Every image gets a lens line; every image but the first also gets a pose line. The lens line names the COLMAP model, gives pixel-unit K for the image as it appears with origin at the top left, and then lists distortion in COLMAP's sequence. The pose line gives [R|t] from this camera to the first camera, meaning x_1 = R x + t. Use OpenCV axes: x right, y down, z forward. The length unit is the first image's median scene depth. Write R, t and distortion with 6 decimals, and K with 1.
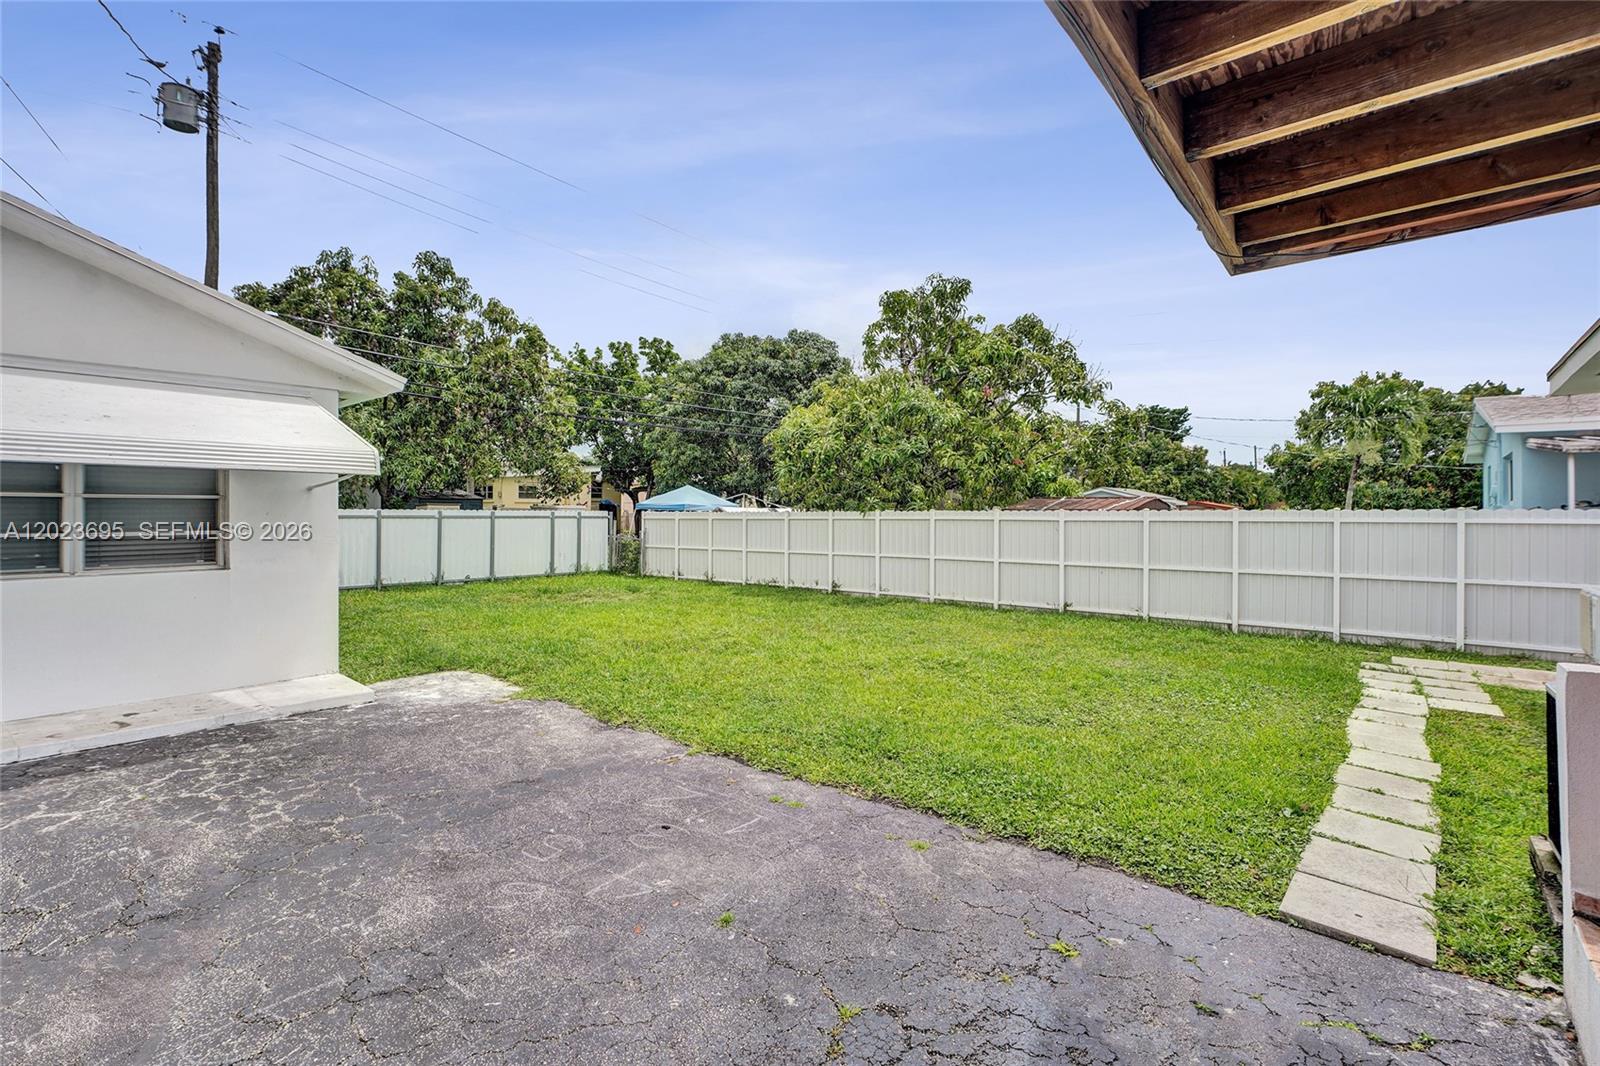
lens RADIAL K [[715.0, 0, 798.0], [0, 715.0, 534.3], [0, 0, 1]] dist [-0.002480, 0.000839]
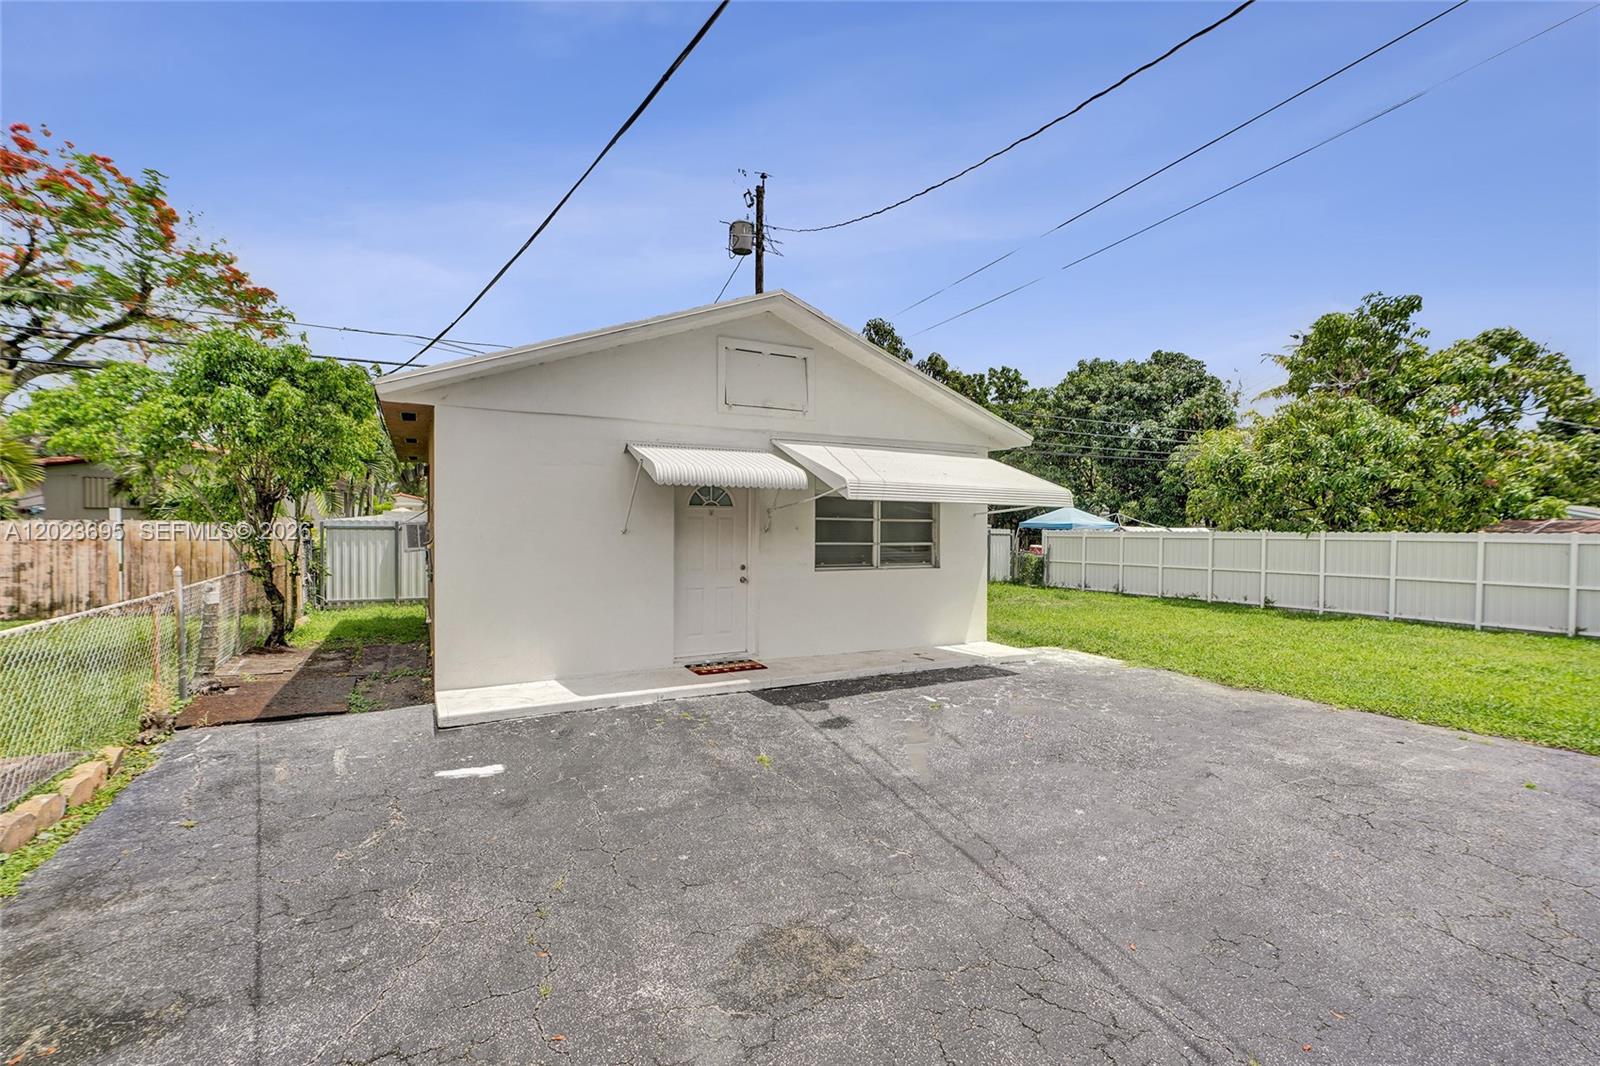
lens RADIAL K [[702.9, 0, 800.4], [0, 702.9, 569.0], [0, 0, 1]] dist [-0.029565, 0.015120]
pose [[0.934261, 0.027109, -0.355557, -0.233507], [-0.017767, 0.999406, 0.029513, 0.005408], [0.356146, -0.021256, 0.934189, -0.224323]]
